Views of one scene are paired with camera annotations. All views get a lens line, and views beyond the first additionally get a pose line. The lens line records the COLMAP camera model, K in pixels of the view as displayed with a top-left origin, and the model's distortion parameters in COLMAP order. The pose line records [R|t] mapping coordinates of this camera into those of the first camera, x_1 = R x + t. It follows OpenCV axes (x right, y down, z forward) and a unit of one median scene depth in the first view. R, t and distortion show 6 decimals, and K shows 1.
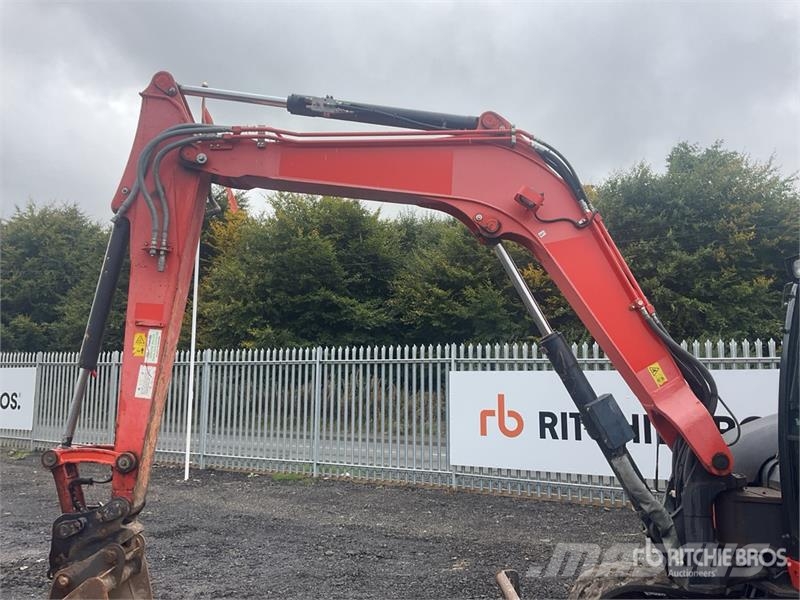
lens RADIAL K [[660.1, 0, 399.8], [0, 660.1, 295.9], [0, 0, 1]] dist [0.067158, -0.110569]
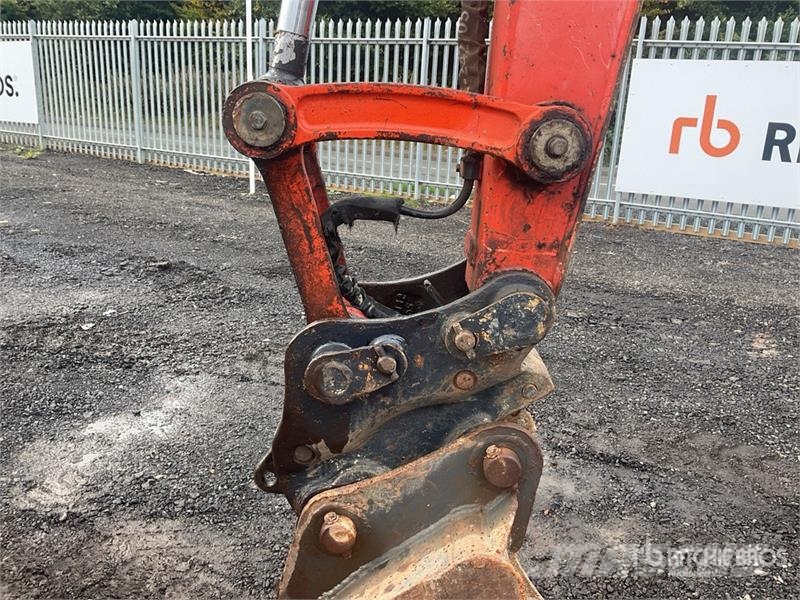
lens RADIAL K [[660.1, 0, 403.9], [0, 660.1, 311.4], [0, 0, 1]] dist [0.067158, -0.110569]
pose [[0.999035, 0.042075, 0.012610, -0.179168], [-0.043464, 0.905547, 0.422014, 0.077569], [0.006337, -0.422154, 0.906502, 0.284229]]
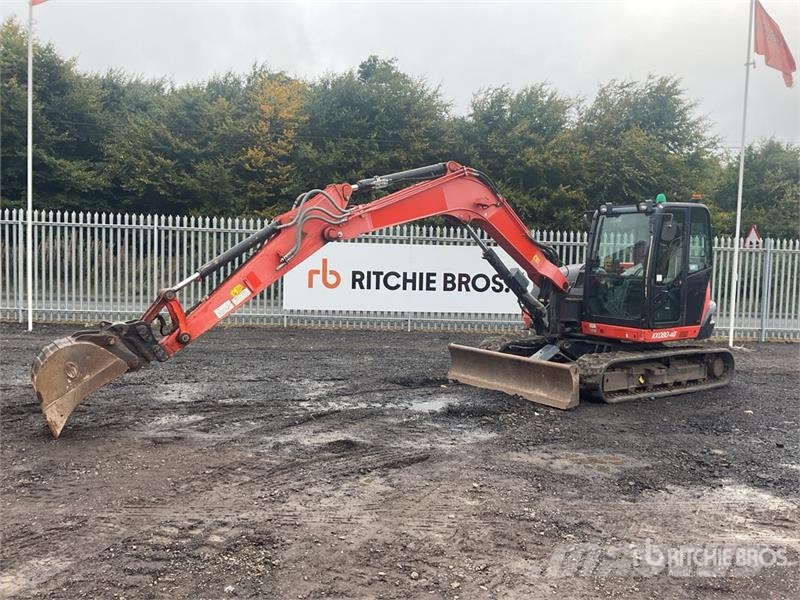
lens RADIAL K [[660.1, 0, 393.7], [0, 660.1, 307.1], [0, 0, 1]] dist [0.067158, -0.110569]
pose [[0.837789, -0.019936, 0.545631, -0.513326], [-0.096296, 0.978273, 0.183601, -0.021436], [-0.537436, -0.206361, 0.817666, -0.246805]]
